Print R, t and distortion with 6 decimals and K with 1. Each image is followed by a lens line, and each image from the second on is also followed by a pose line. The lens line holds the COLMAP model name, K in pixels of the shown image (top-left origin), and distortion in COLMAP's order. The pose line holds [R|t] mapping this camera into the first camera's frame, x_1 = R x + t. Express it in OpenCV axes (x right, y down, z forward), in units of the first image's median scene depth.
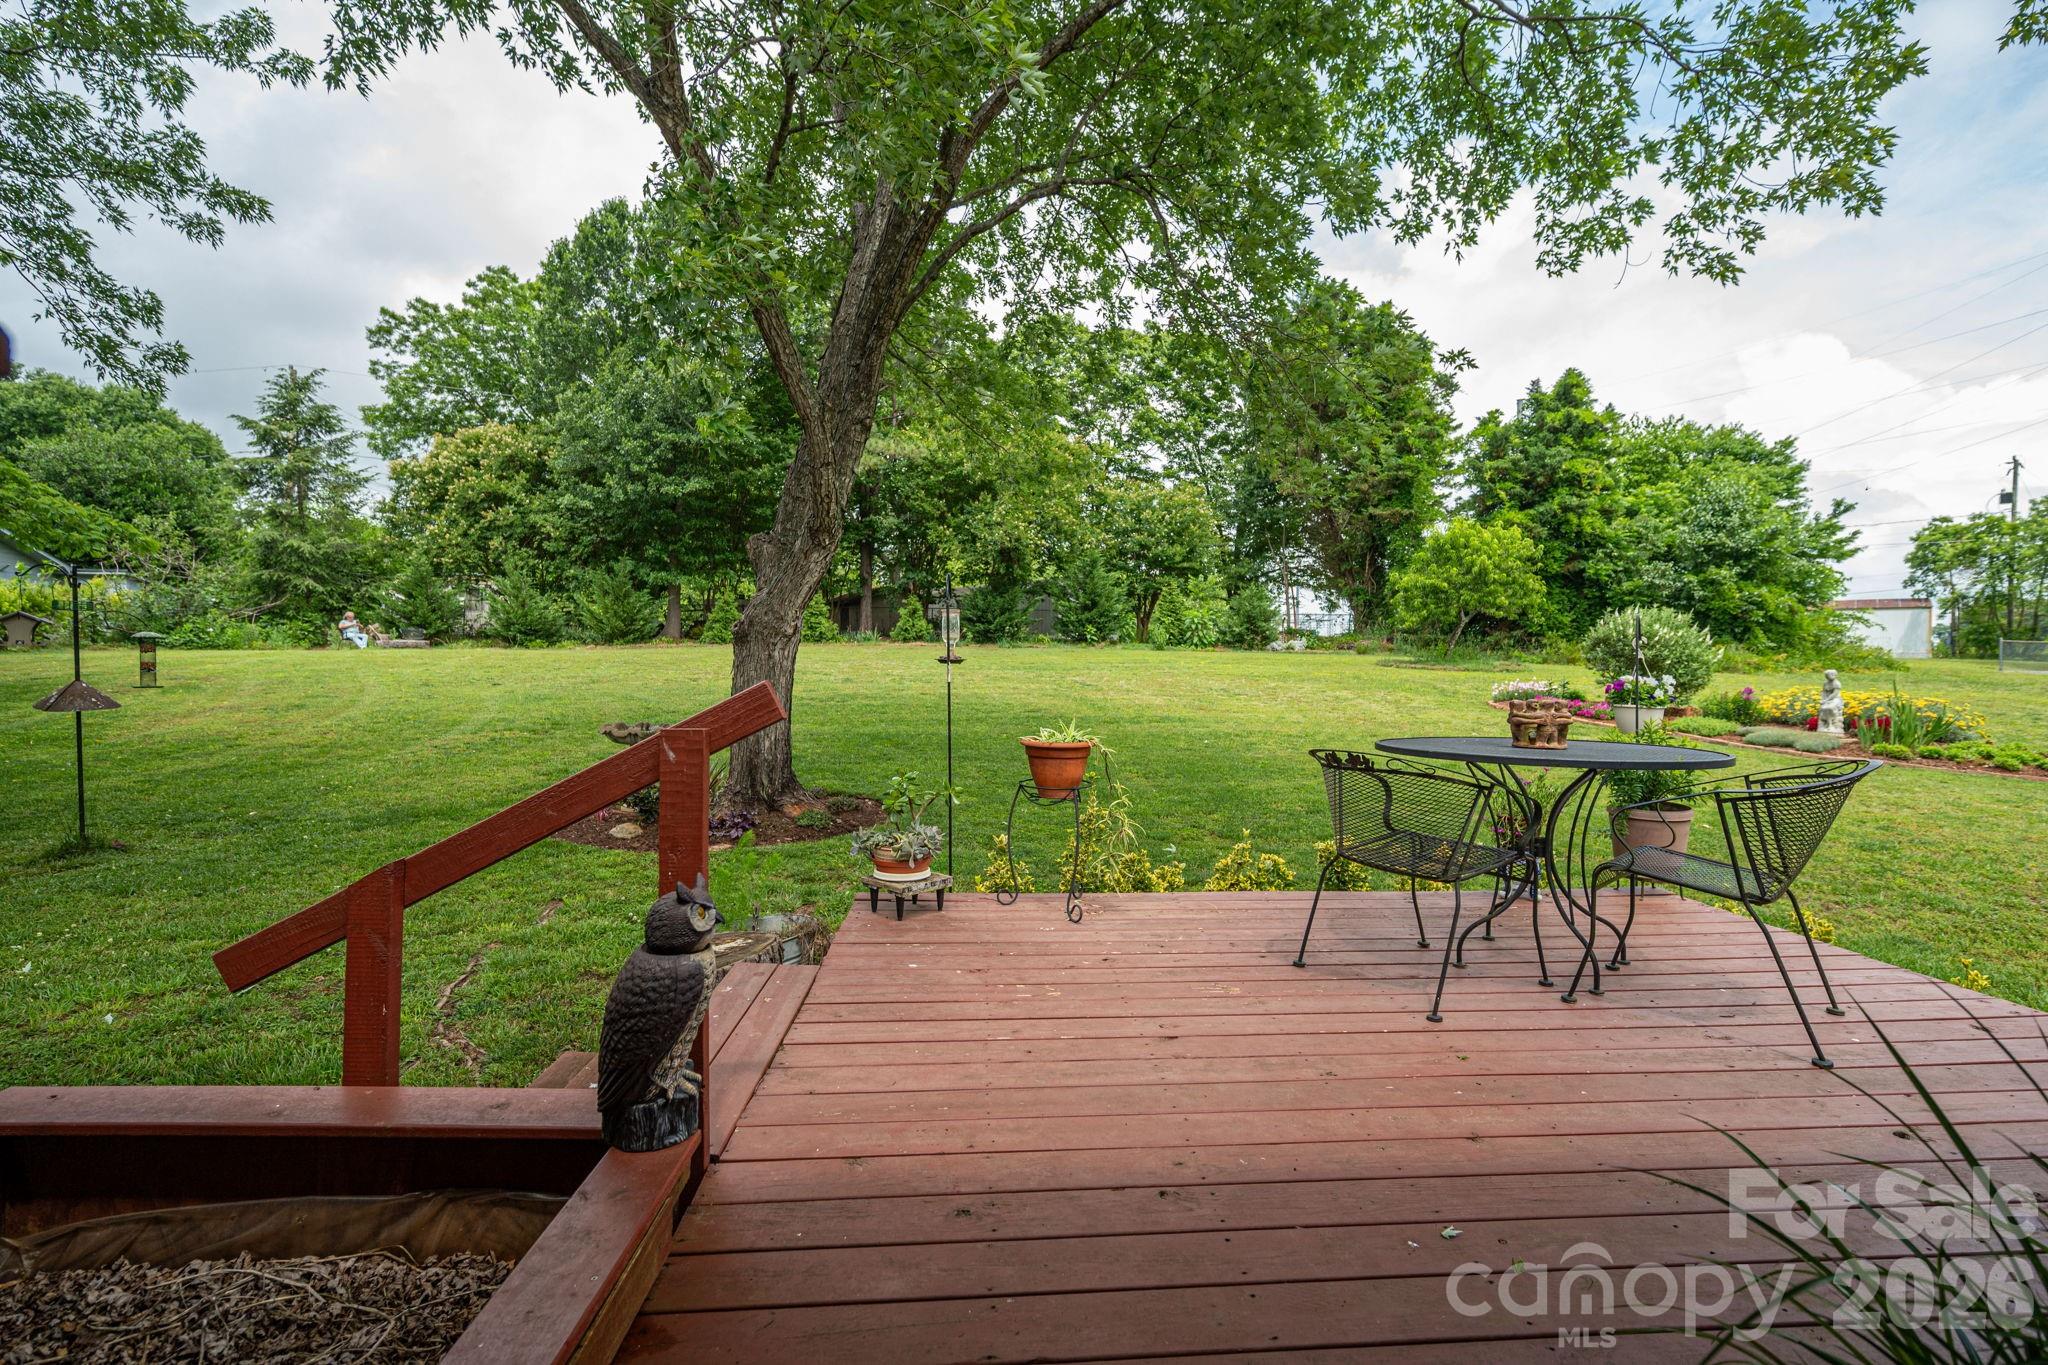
lens RADIAL K [[911.2, 0, 1026.0], [0, 911.2, 673.8], [0, 0, 1]] dist [-0.003341, -0.000800]
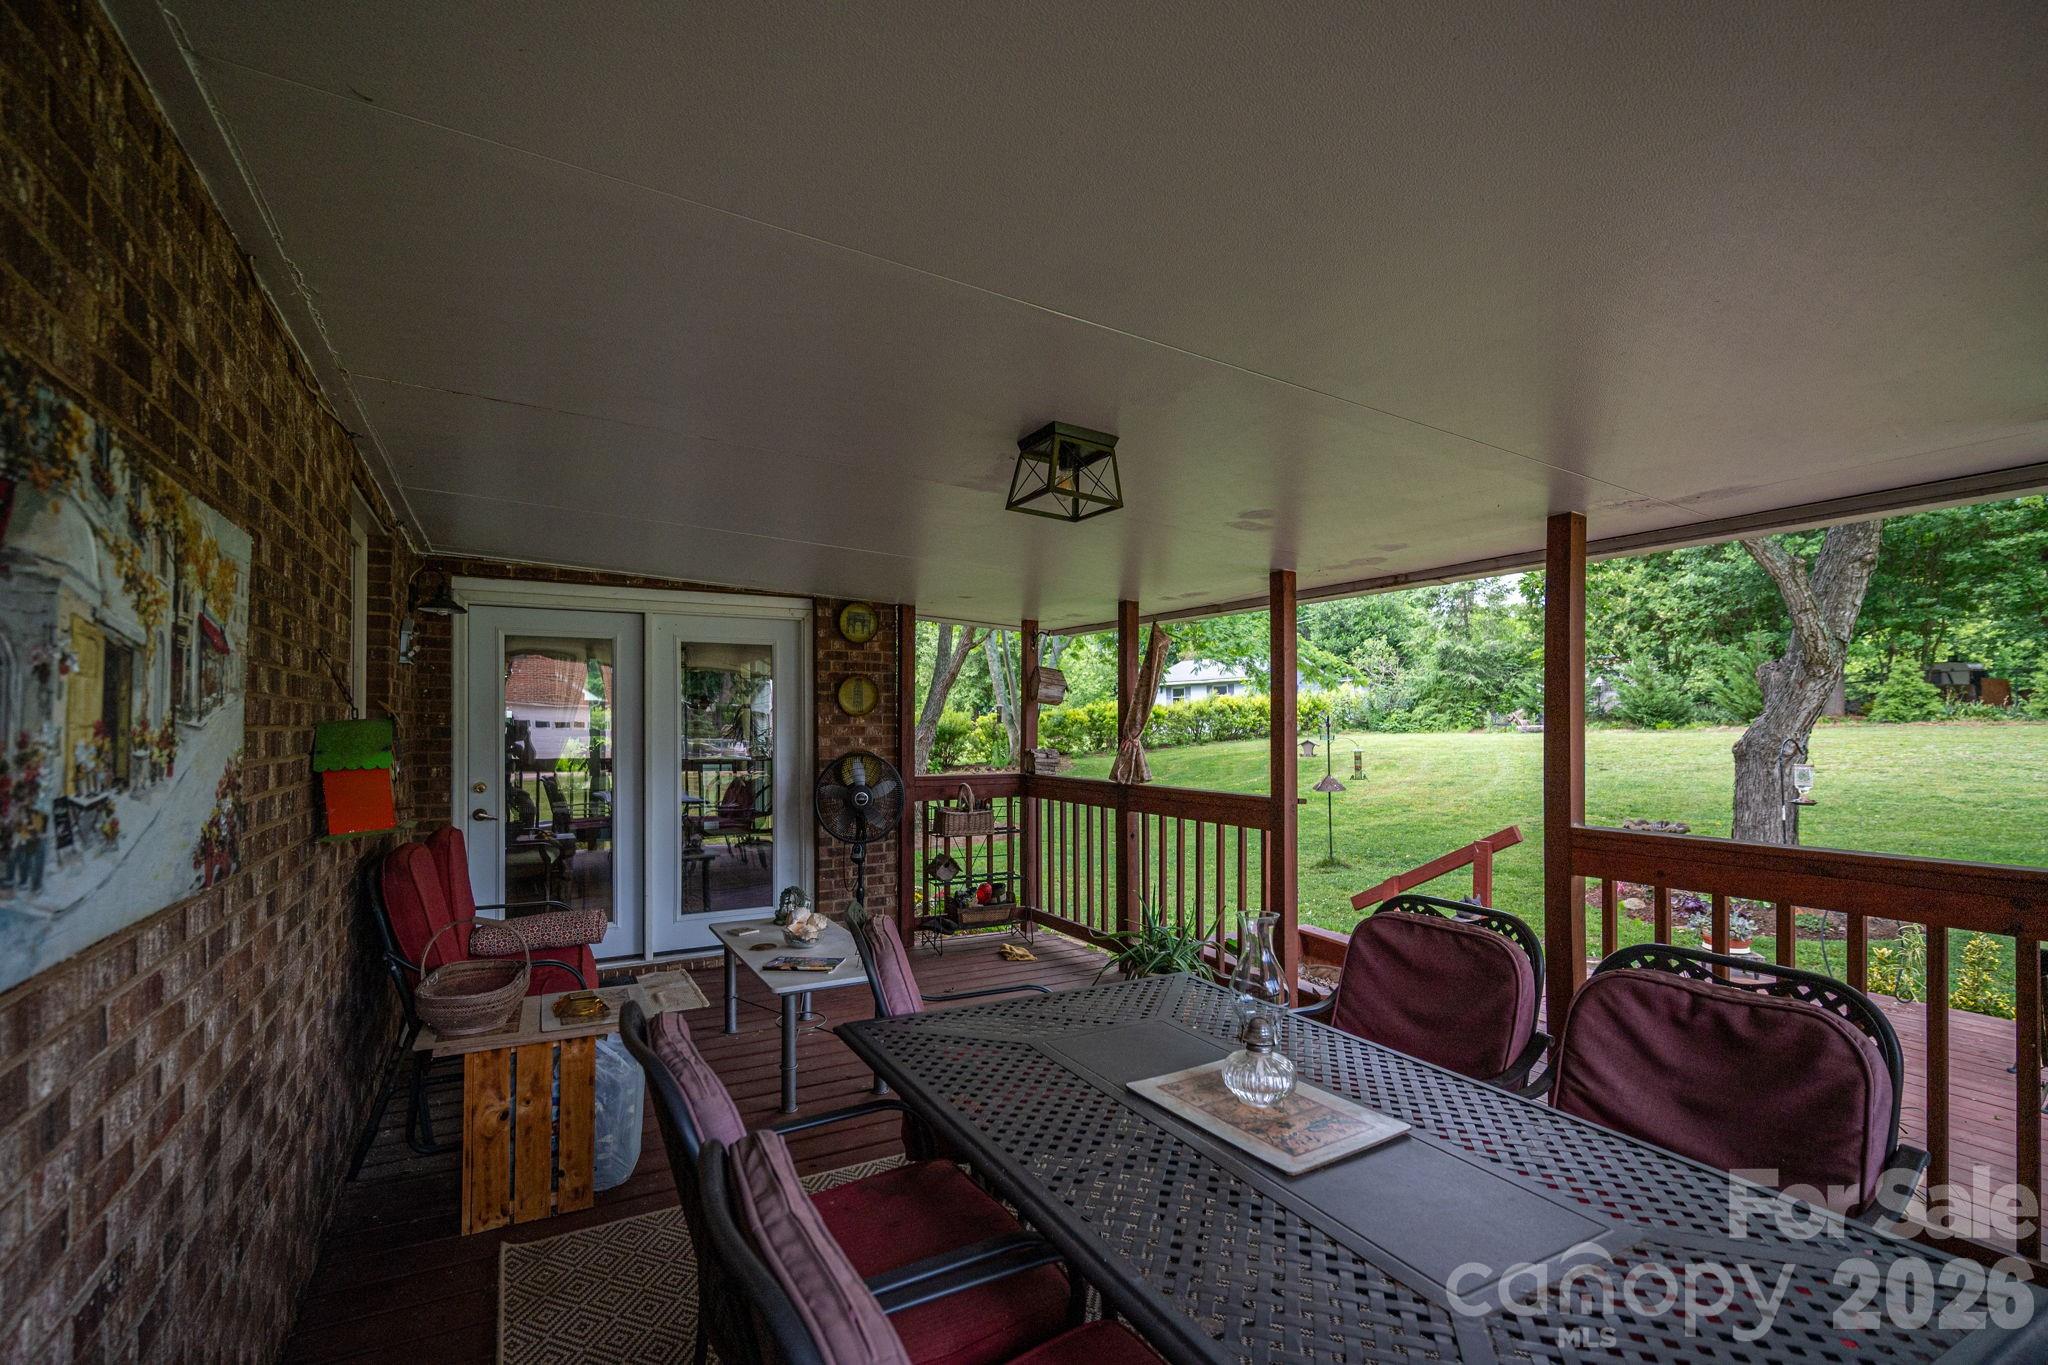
lens RADIAL K [[932.1, 0, 1023.8], [0, 932.1, 726.1], [0, 0, 1]] dist [-0.000233, -0.000102]
pose [[0.423321, -0.005518, -0.905963, 0.113400], [-0.007108, 0.999930, -0.009412, -0.017846], [0.905952, 0.010424, 0.423253, -0.101936]]
